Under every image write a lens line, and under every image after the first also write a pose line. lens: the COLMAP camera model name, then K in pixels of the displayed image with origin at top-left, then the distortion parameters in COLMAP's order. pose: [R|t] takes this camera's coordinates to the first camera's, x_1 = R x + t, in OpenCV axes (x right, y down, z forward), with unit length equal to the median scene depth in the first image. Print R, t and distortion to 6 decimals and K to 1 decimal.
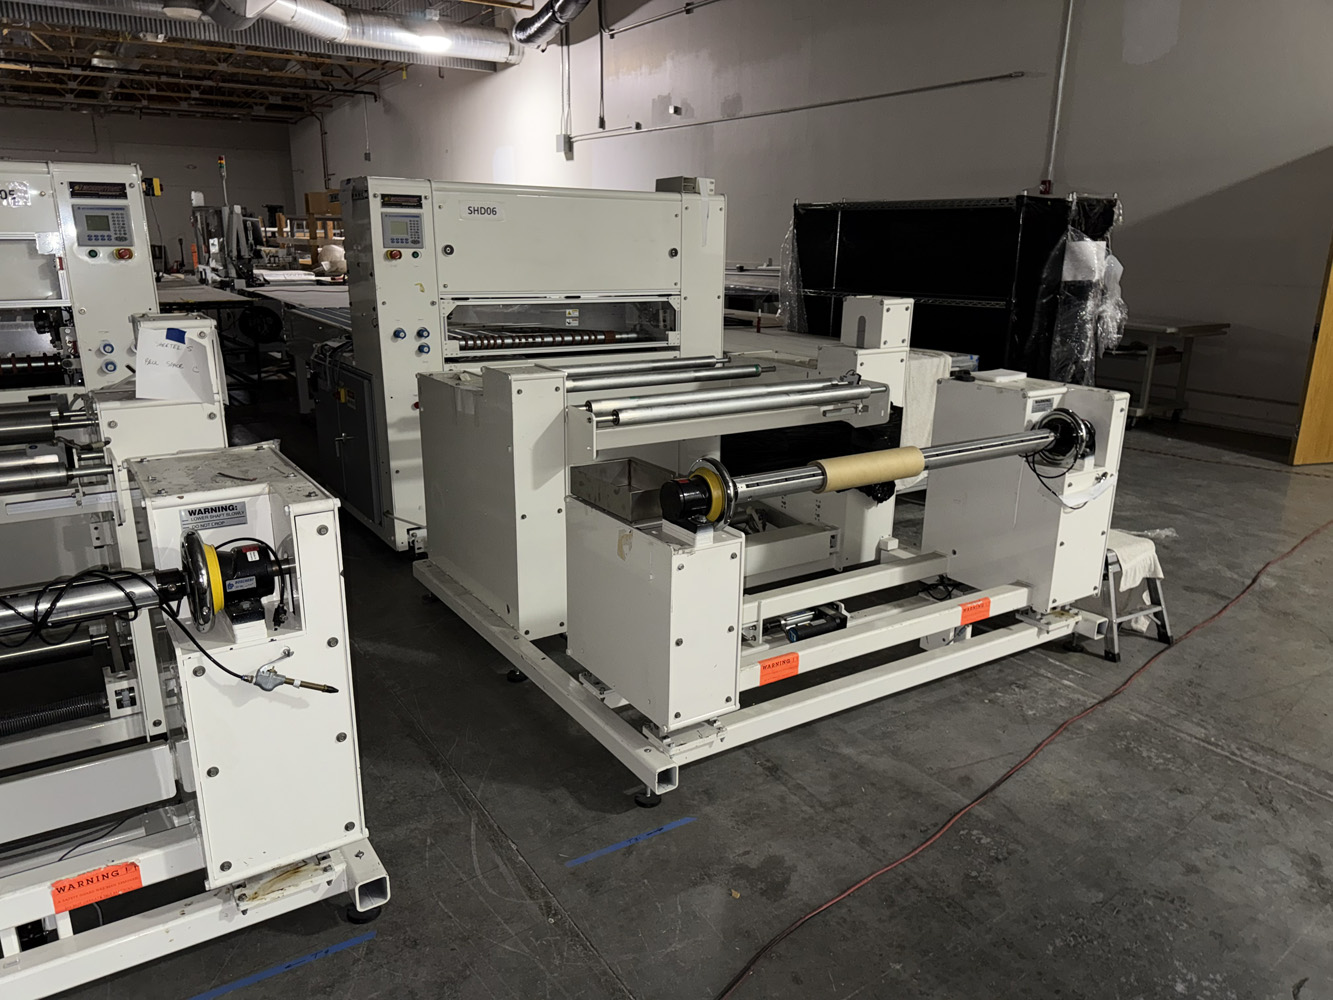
lens RADIAL K [[944.0, 0, 666.5], [0, 944.0, 500.0], [0, 0, 1]] dist [0.108525, -0.191463]
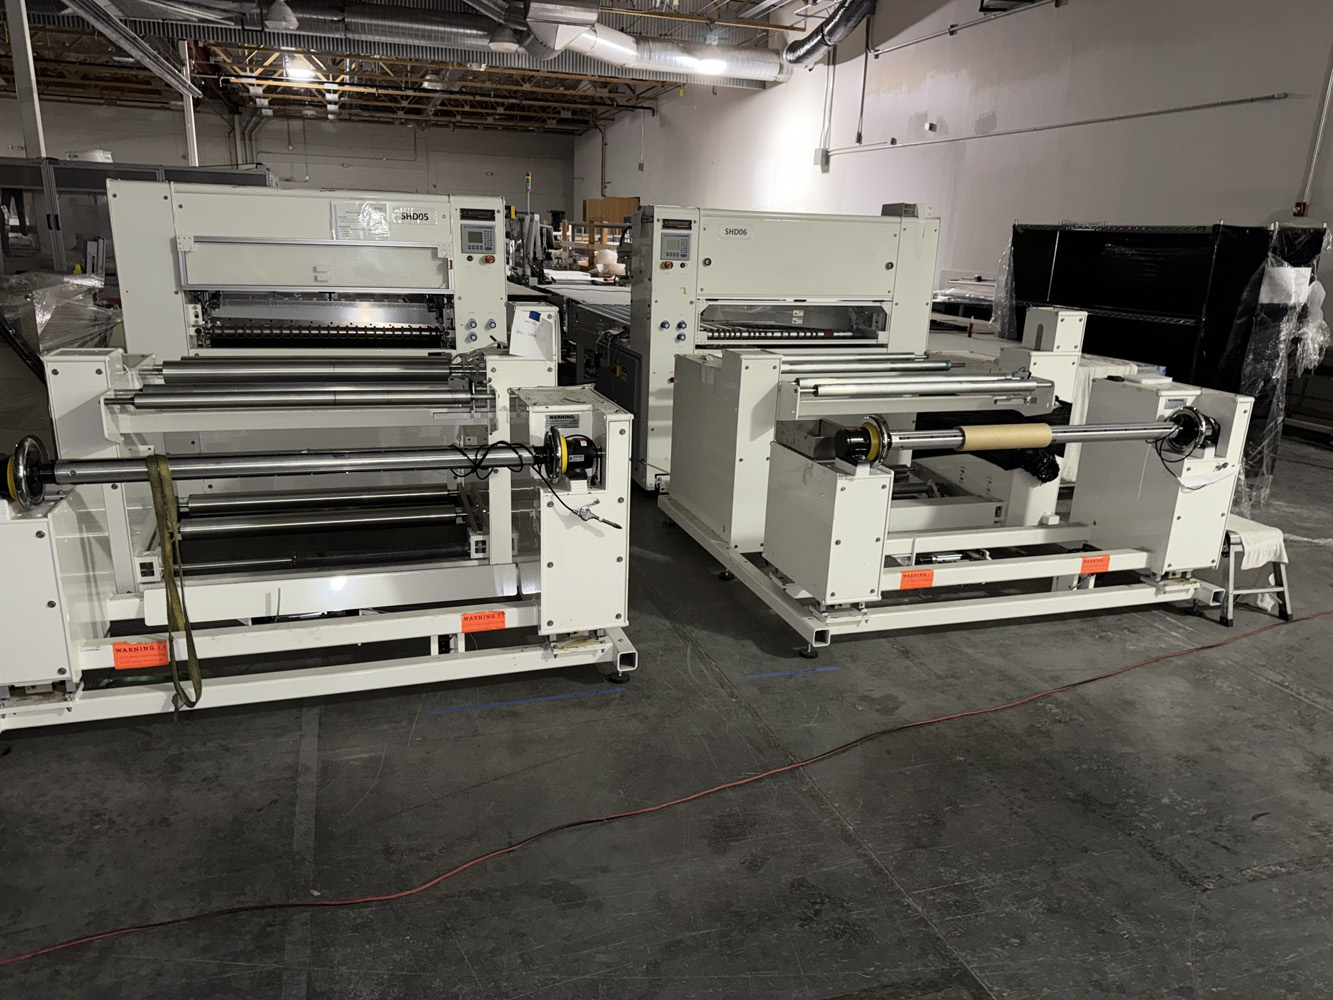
lens RADIAL K [[904.3, 0, 646.1], [0, 904.3, 502.5], [0, 0, 1]] dist [0.070087, -0.097162]
pose [[0.960870, 0.095040, -0.260186, 0.048257], [-0.092760, 0.995466, 0.021057, 0.050062], [0.261008, 0.003901, 0.965329, -0.232845]]
